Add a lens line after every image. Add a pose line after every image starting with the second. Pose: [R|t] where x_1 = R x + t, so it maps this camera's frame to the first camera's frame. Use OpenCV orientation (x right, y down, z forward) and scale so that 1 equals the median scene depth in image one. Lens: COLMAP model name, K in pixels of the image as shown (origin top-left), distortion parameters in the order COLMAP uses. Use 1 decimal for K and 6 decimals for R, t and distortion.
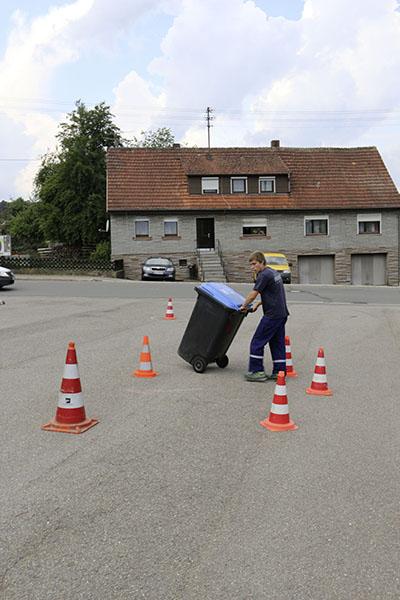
lens RADIAL K [[592.1, 0, 200.8], [0, 592.1, 283.4], [0, 0, 1]] dist [0.014734, 0.017786]
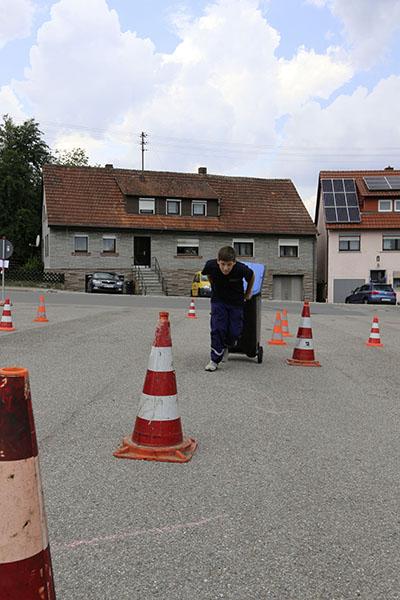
lens RADIAL K [[592.1, 0, 200.8], [0, 592.1, 283.4], [0, 0, 1]] dist [0.014734, 0.017786]
pose [[0.976763, 0.024876, 0.212874, -0.109868], [-0.015380, 0.998816, -0.046147, 0.018613], [-0.213770, 0.041801, 0.975989, -0.038182]]
